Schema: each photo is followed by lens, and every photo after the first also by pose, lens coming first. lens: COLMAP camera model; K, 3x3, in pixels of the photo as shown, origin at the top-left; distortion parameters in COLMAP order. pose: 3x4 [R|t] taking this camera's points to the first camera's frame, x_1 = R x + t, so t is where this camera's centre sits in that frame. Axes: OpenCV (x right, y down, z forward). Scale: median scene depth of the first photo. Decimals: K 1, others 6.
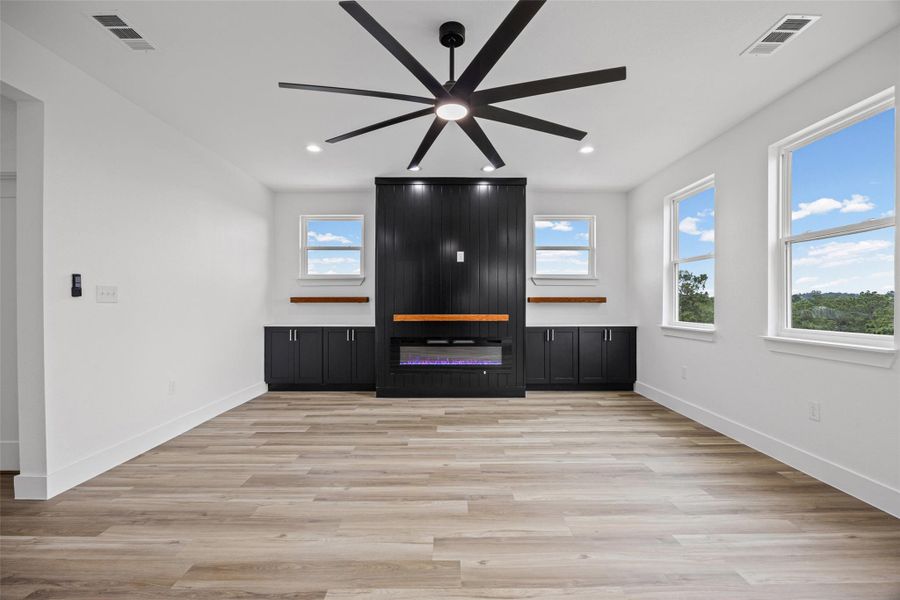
lens RADIAL K [[391.5, 0, 452.5], [0, 391.5, 296.3], [0, 0, 1]] dist [-0.003549, 0.000574]
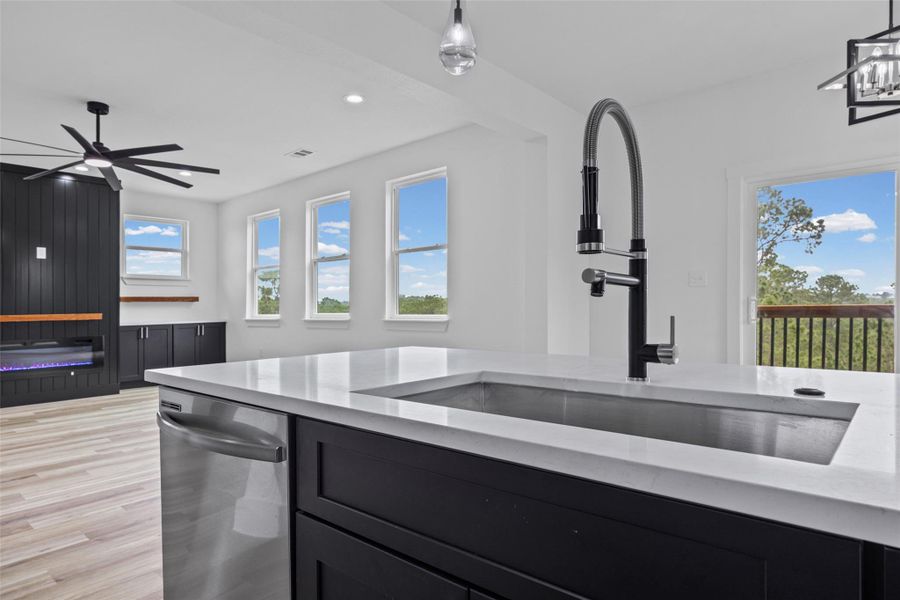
lens RADIAL K [[526.4, 0, 448.5], [0, 526.4, 294.6], [0, 0, 1]] dist [-0.003102, -0.000664]
pose [[0.667695, 0.003319, 0.744427, -0.261971], [0.005247, 0.999944, -0.009164, 0.014825], [-0.744416, 0.010025, 0.667641, -0.557280]]
